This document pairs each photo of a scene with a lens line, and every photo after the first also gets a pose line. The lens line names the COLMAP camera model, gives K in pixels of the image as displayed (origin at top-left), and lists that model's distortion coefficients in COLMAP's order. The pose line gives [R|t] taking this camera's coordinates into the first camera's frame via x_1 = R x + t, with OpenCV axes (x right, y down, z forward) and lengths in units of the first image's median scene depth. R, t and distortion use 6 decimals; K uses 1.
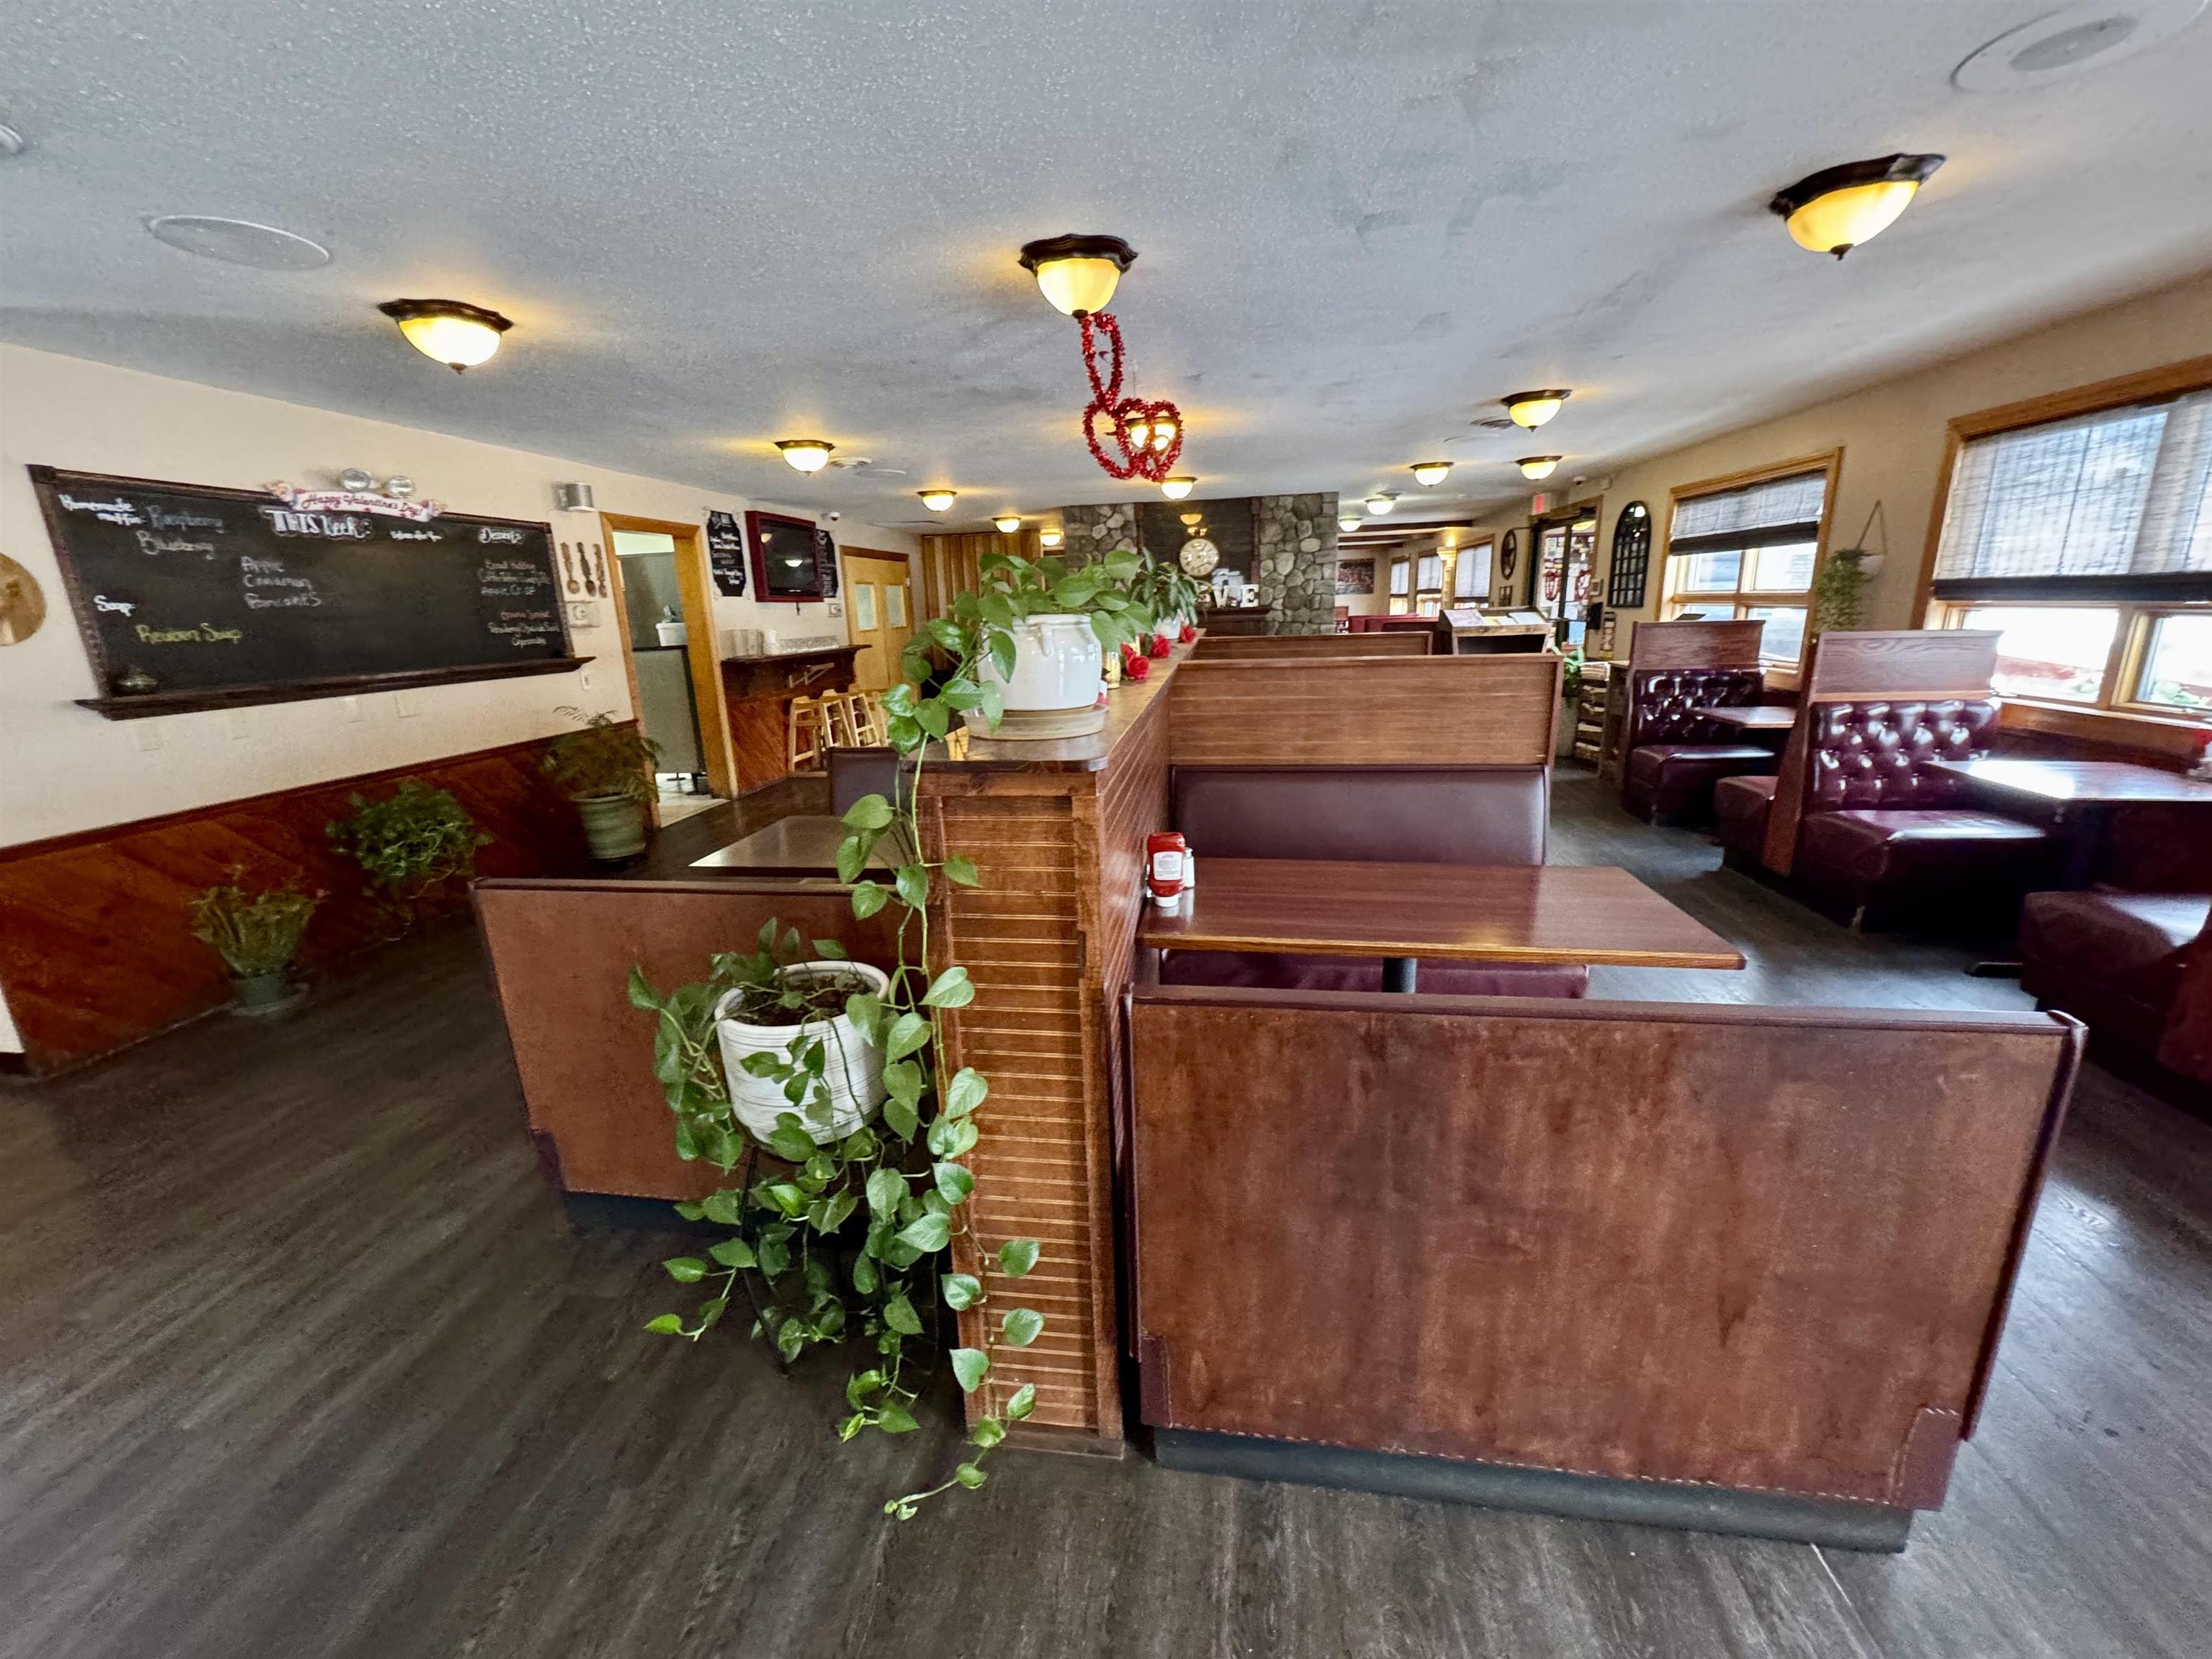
lens RADIAL K [[879.5, 0, 1106.1], [0, 879.5, 838.1], [0, 0, 1]] dist [-0.004258, 0.000963]
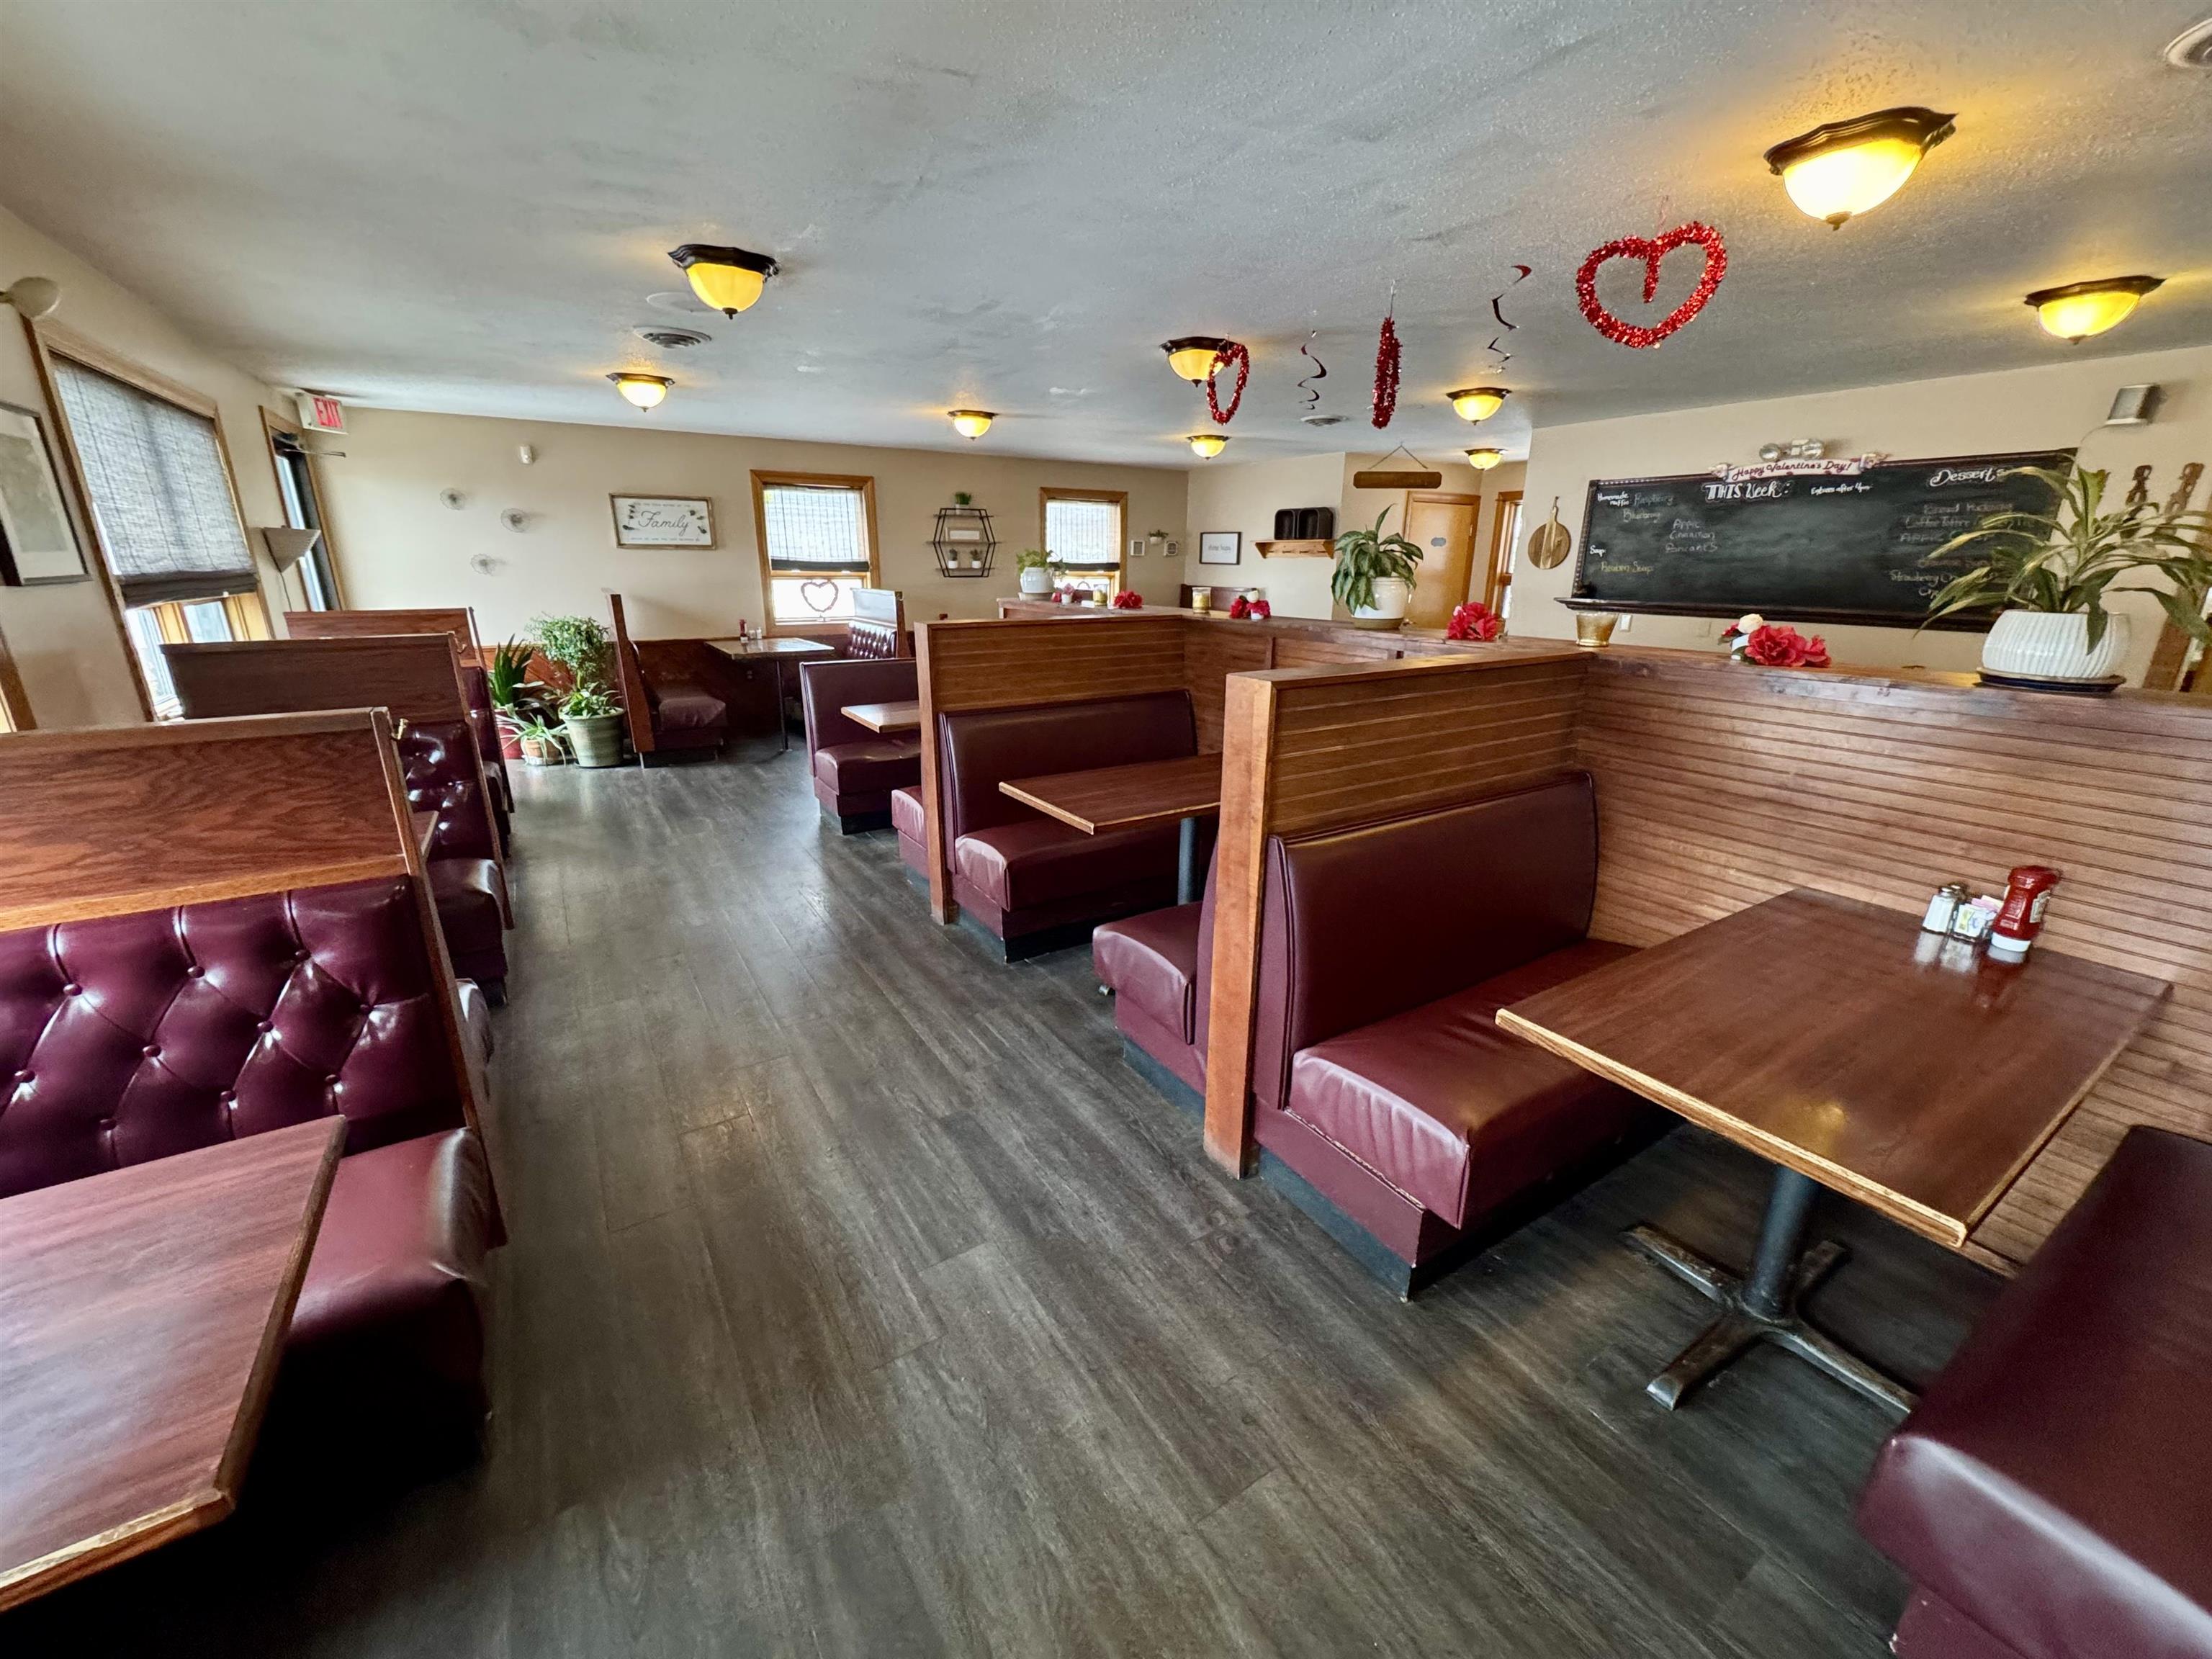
lens RADIAL K [[879.5, 0, 1104.7], [0, 879.5, 829.7], [0, 0, 1]] dist [-0.004258, 0.000963]
pose [[-0.757471, 0.217939, -0.615418, 0.723635], [-0.151032, 0.858572, 0.489942, -0.384034], [0.635159, 0.464064, -0.617428, 1.318835]]
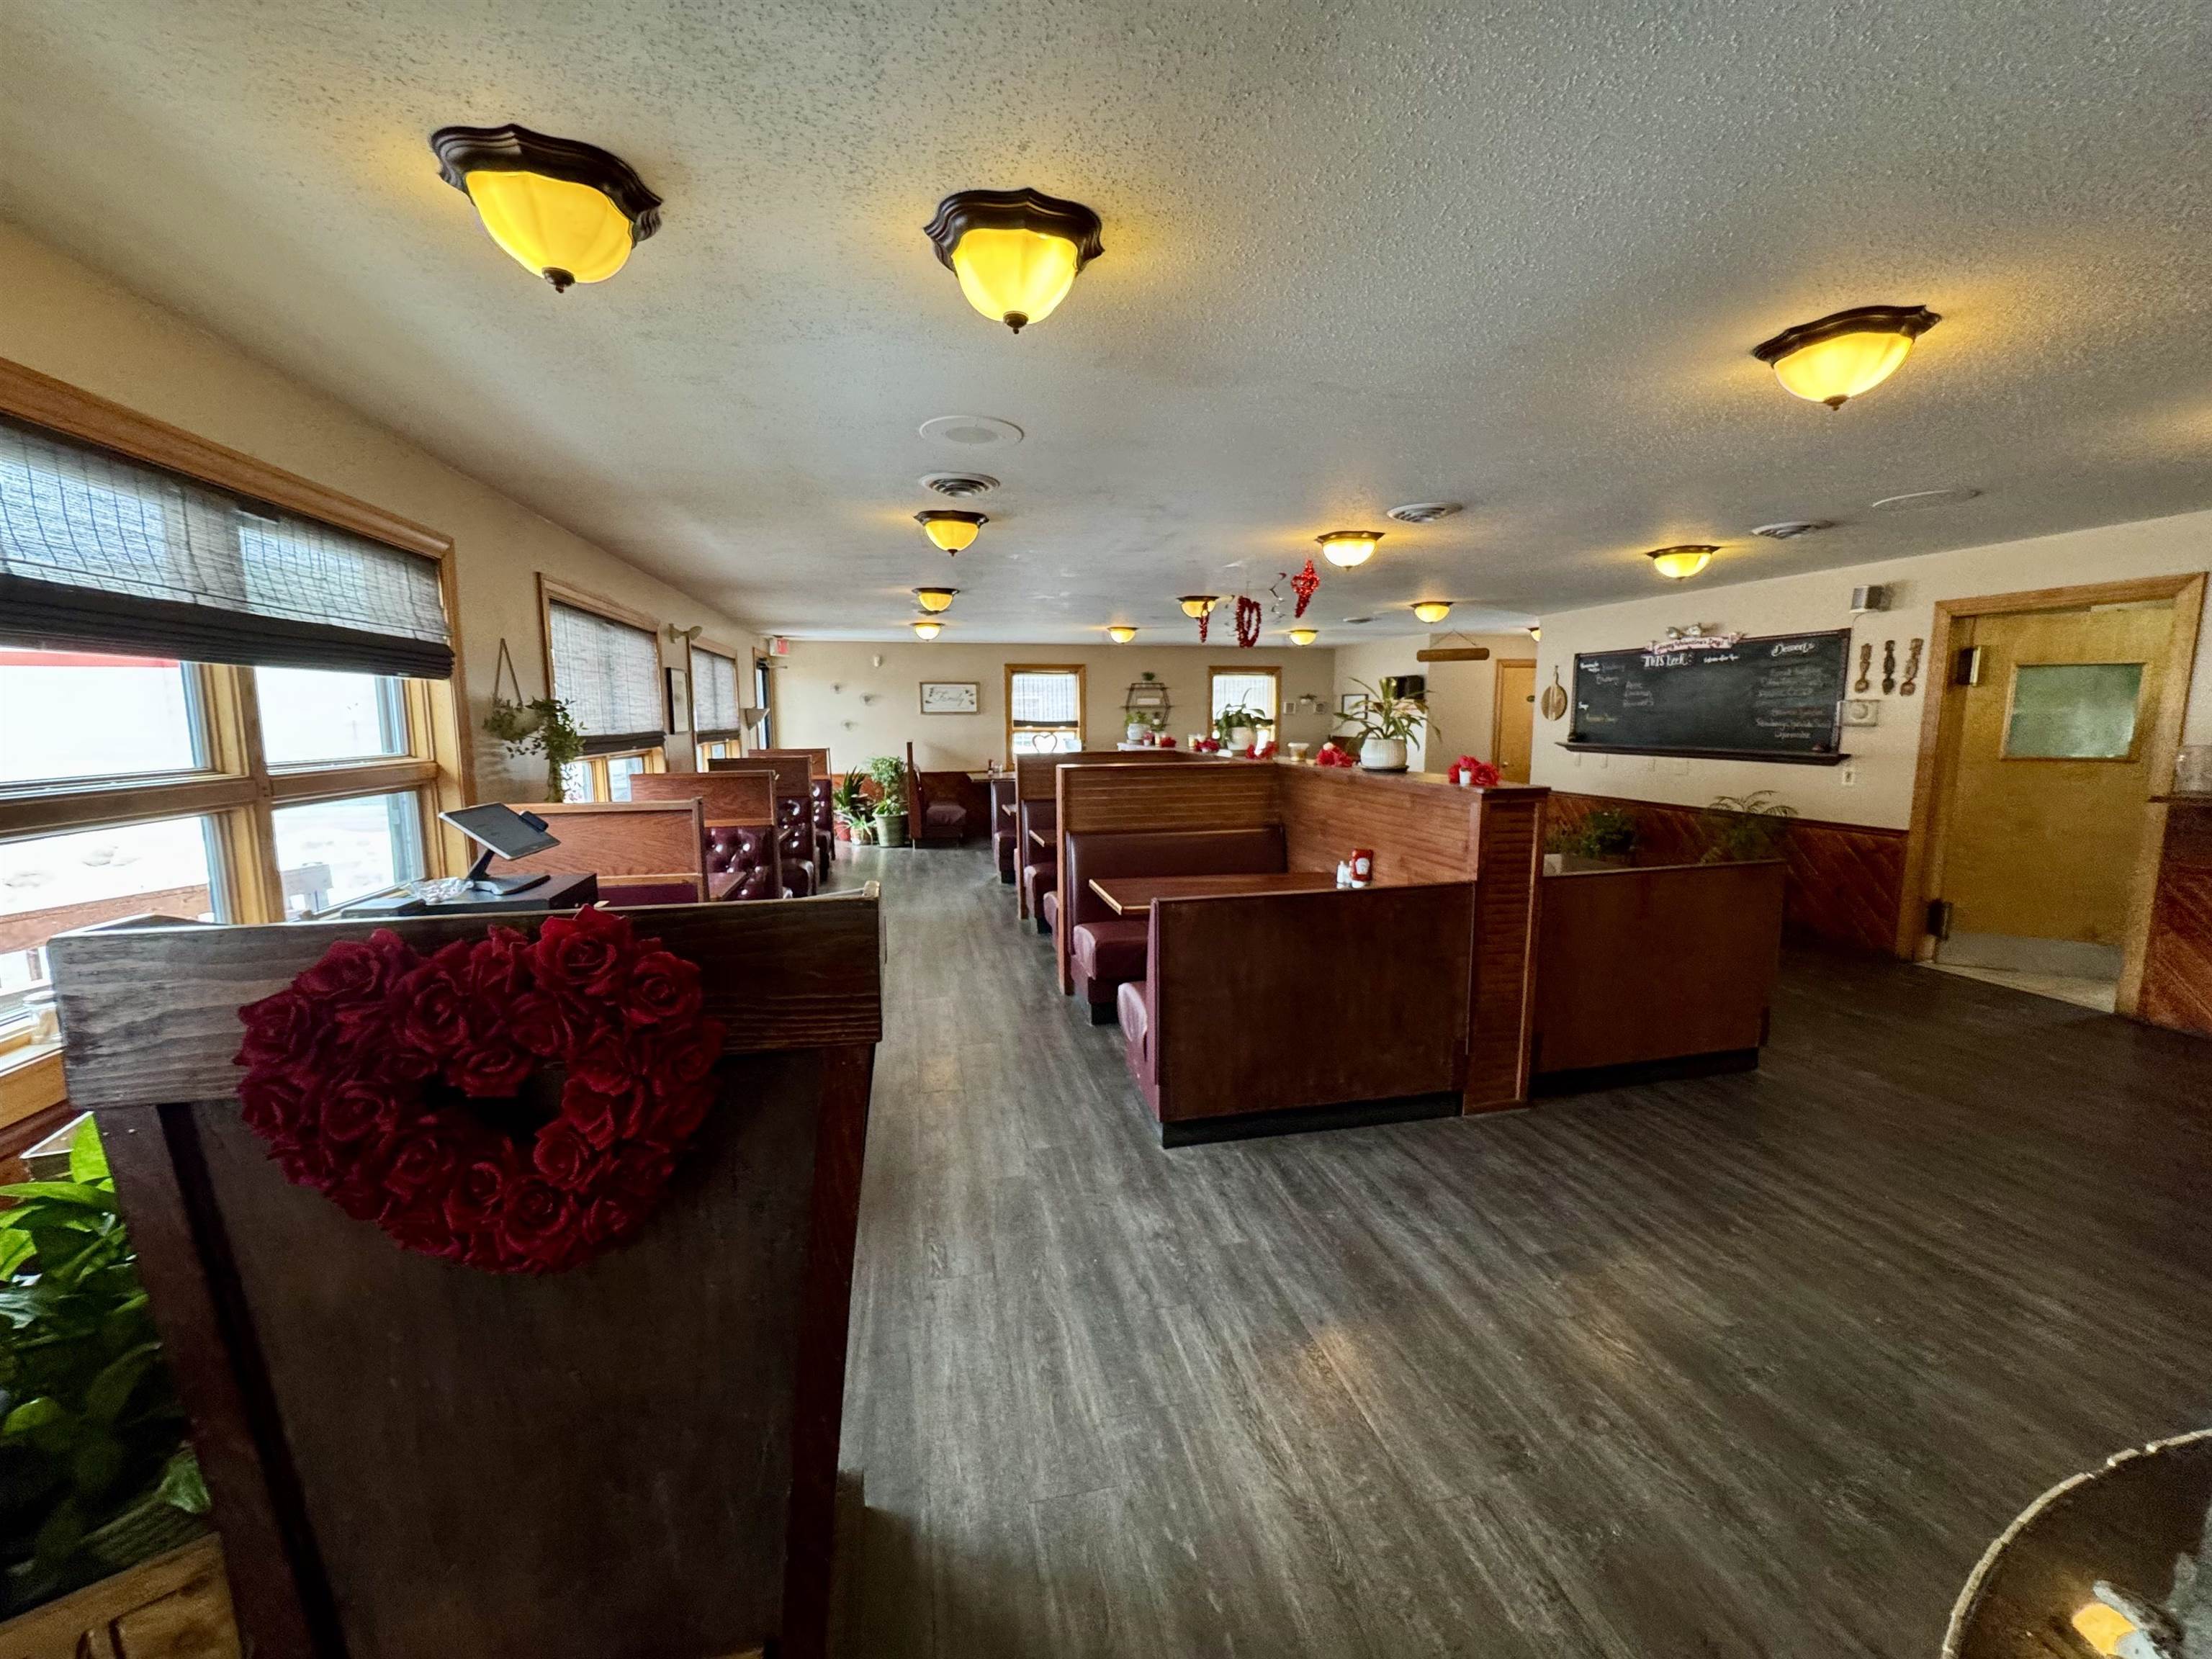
lens RADIAL K [[879.5, 0, 1100.3], [0, 879.5, 822.4], [0, 0, 1]] dist [-0.004258, 0.000963]
pose [[-0.934955, 0.081591, -0.345257, 0.718138], [-0.054361, 0.928753, 0.366691, -0.580329], [0.350577, 0.361608, -0.863907, 2.031511]]
